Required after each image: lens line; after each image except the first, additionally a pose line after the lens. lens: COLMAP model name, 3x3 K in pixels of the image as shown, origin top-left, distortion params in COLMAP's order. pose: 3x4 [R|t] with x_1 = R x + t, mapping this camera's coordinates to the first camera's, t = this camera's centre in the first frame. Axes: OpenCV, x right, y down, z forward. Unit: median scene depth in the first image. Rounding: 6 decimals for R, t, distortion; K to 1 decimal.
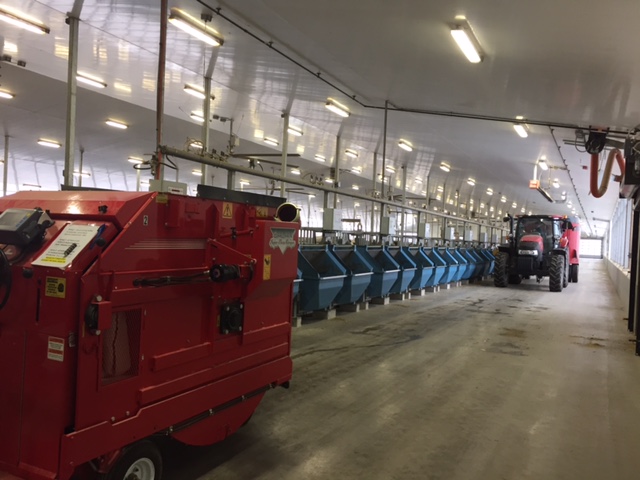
lens RADIAL K [[534.6, 0, 320.0], [0, 534.6, 240.0], [0, 0, 1]] dist [0.001862, 0.004750]
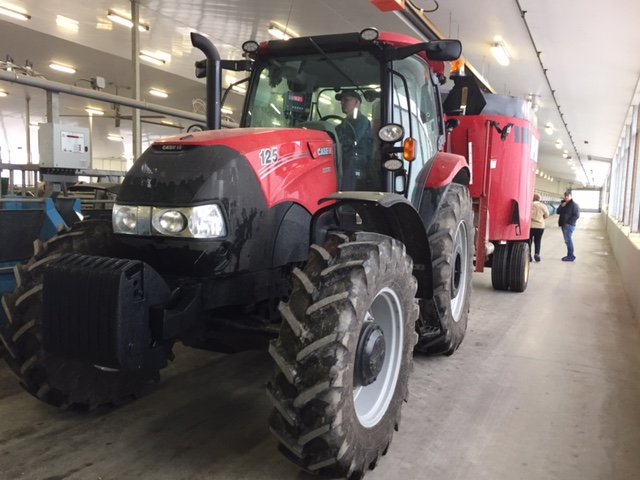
lens RADIAL K [[534.6, 0, 320.0], [0, 534.6, 240.0], [0, 0, 1]] dist [0.001862, 0.004750]
pose [[0.999921, -0.012259, 0.002647, 0.084317], [0.012000, 0.996548, 0.082147, 0.002924], [-0.003645, -0.082108, 0.996617, 0.159373]]
